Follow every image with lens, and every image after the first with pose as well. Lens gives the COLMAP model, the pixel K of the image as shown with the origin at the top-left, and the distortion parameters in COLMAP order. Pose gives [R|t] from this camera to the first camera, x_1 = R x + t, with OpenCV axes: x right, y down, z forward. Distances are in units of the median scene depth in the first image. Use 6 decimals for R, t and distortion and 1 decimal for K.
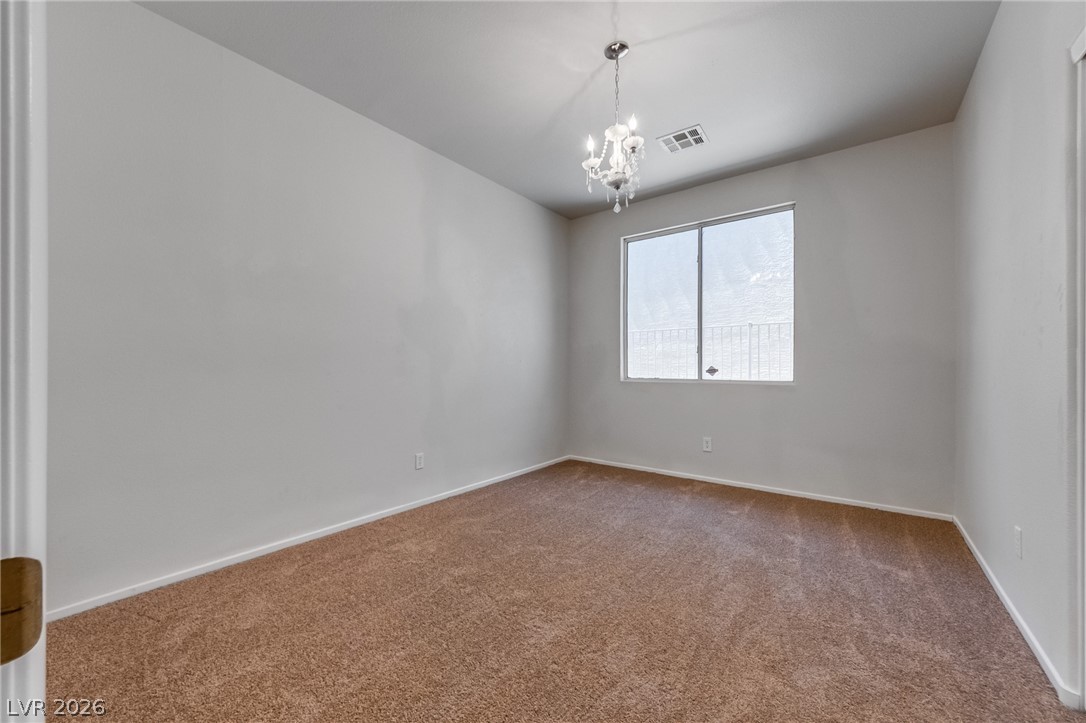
lens RADIAL K [[428.3, 0, 537.5], [0, 428.3, 365.4], [0, 0, 1]] dist [0.001471, -0.000020]
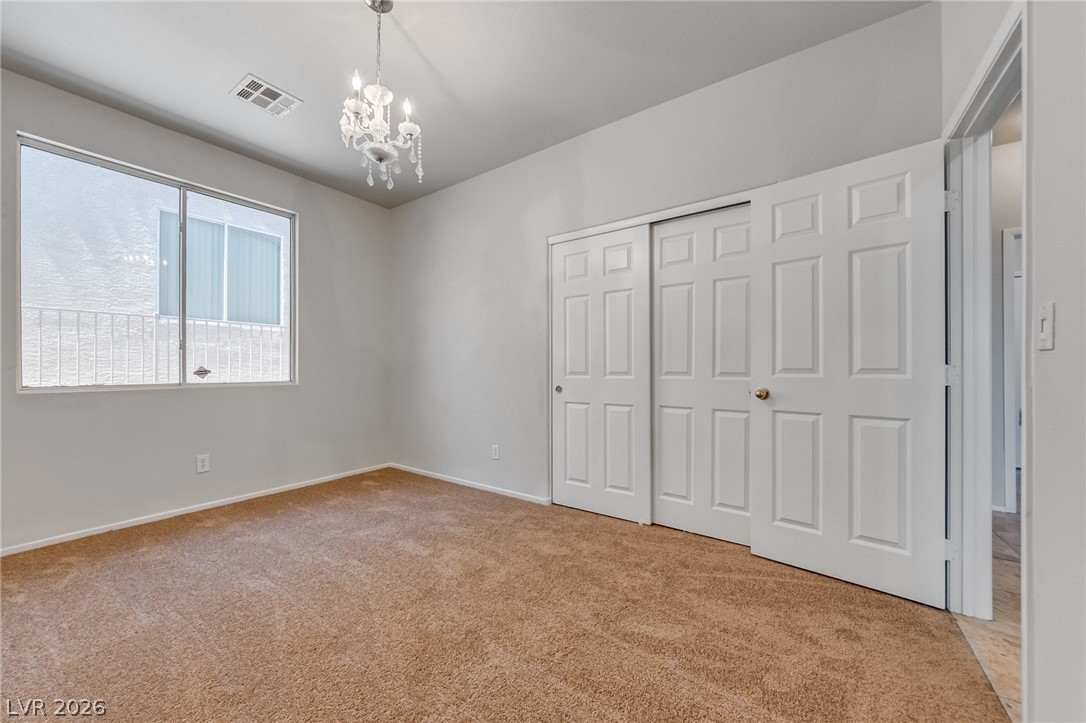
lens RADIAL K [[364.7, 0, 542.6], [0, 364.7, 363.9], [0, 0, 1]] dist [-0.000355, -0.000093]
pose [[0.001039, 0.007001, 0.999975, -0.298019], [-0.002397, 0.999973, -0.006998, 0.000099], [-0.999997, -0.002390, 0.001055, 0.368794]]
